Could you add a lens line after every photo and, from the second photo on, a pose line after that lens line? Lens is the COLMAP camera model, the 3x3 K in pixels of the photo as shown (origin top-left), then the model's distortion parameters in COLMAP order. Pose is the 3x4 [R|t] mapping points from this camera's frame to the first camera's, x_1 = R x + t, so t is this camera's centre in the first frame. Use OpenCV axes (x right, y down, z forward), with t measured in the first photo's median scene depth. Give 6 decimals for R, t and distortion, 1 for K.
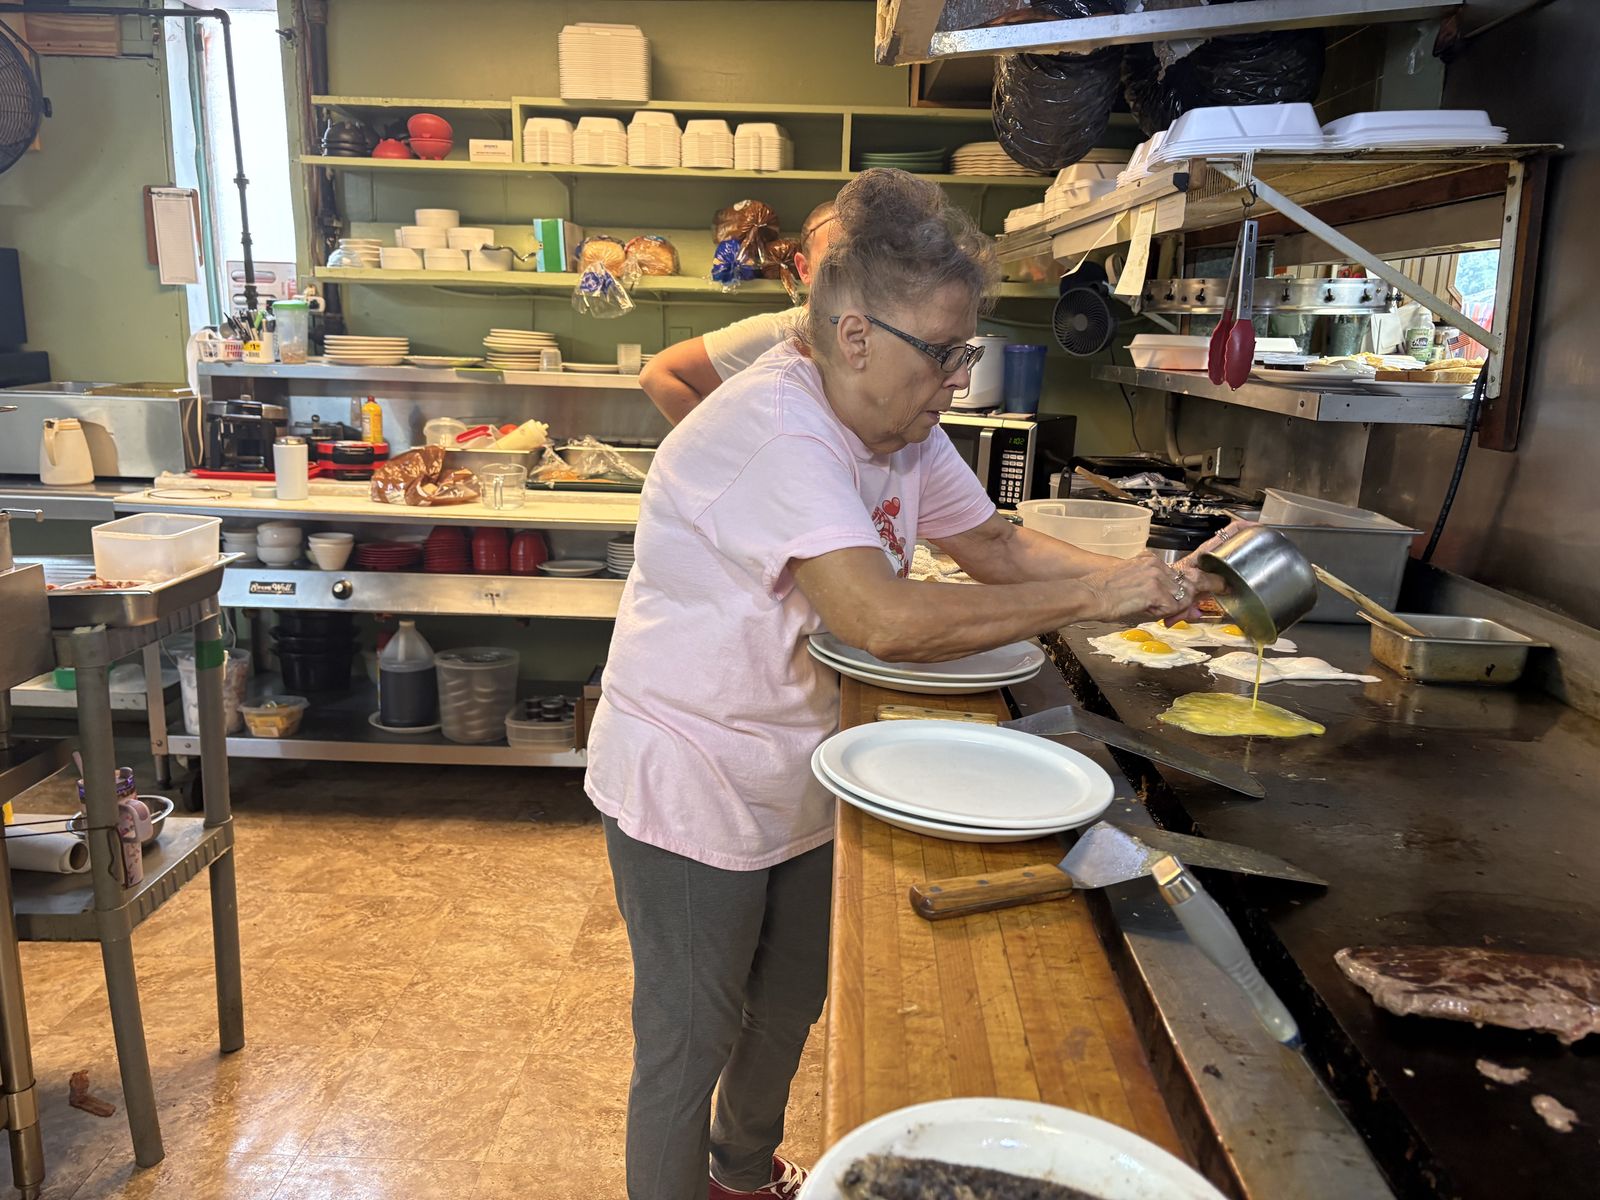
lens RADIAL K [[1250.1, 0, 806.1], [0, 1250.1, 618.8], [0, 0, 1]] dist [-0.024148, 0.001905]
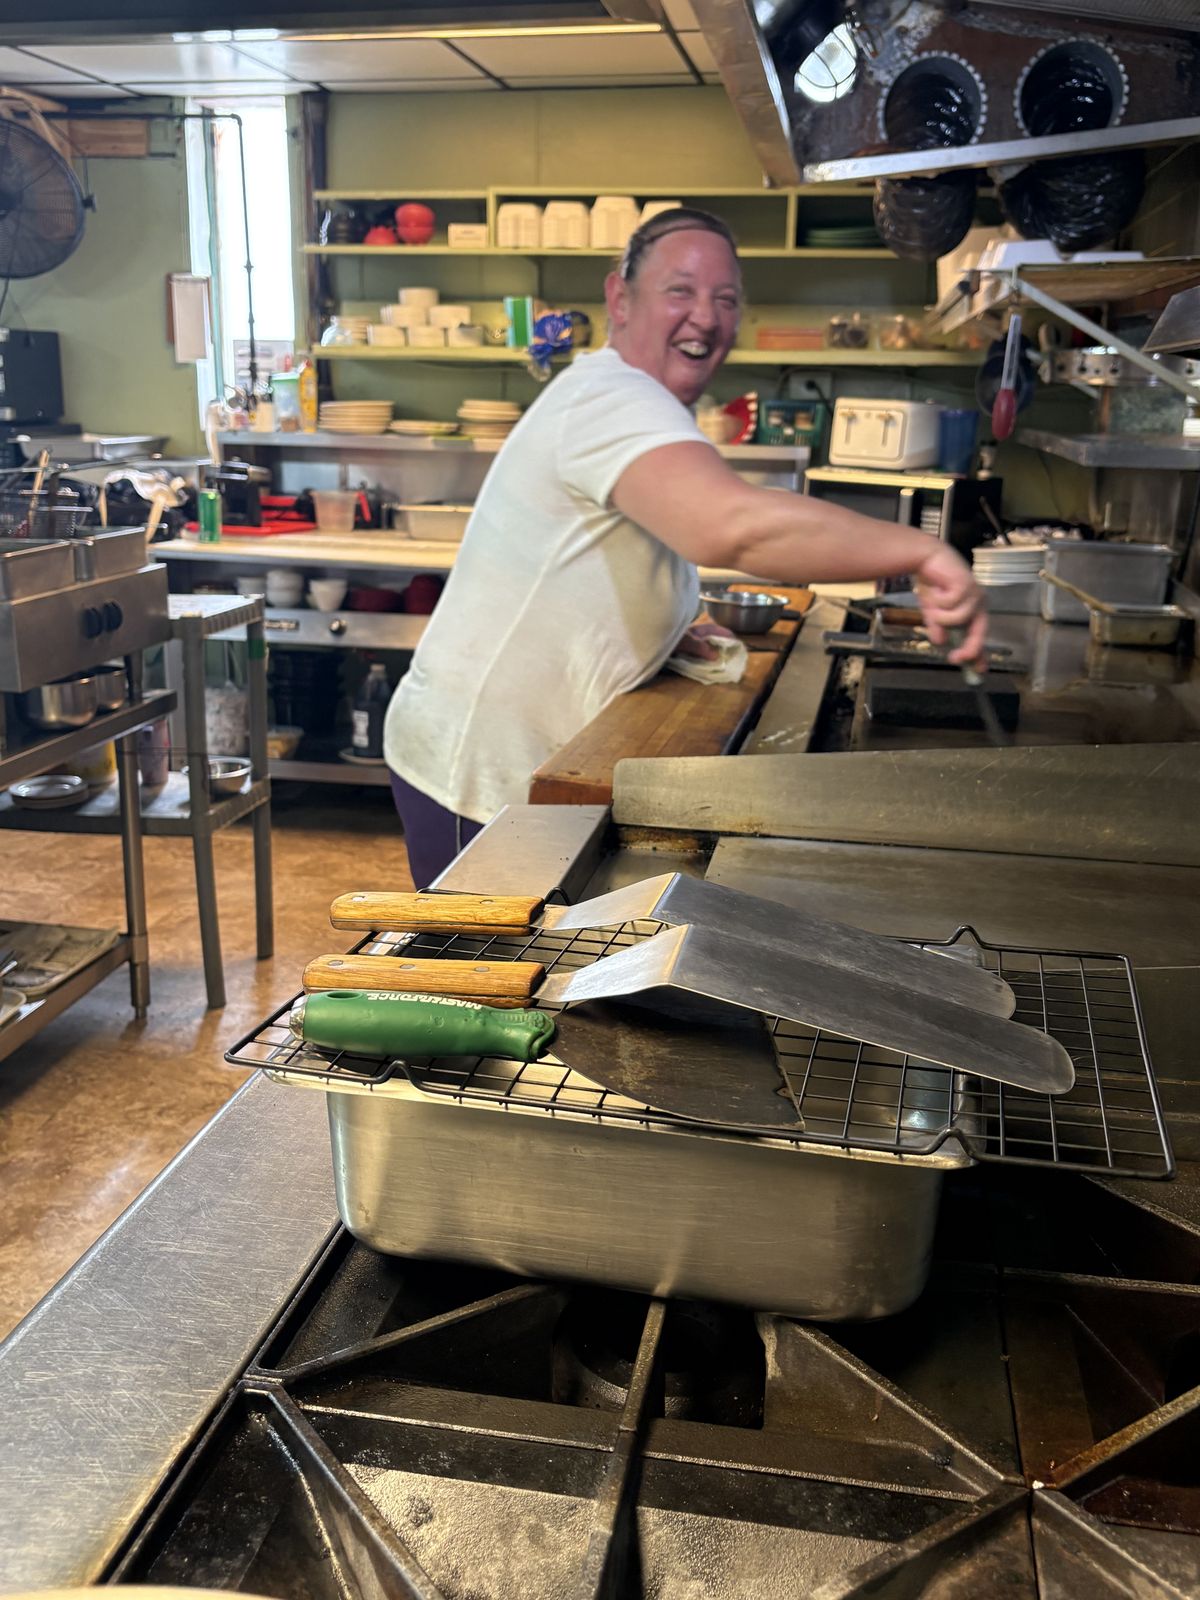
lens RADIAL K [[1517.6, 0, 600.0], [0, 1517.6, 800.0], [0, 0, 1]] dist [0.045875, -0.042099]
pose [[0.988698, 0.028107, -0.147261, 0.076528], [-0.023386, 0.999159, 0.033693, 0.076079], [0.148084, -0.029869, 0.988524, -0.339012]]
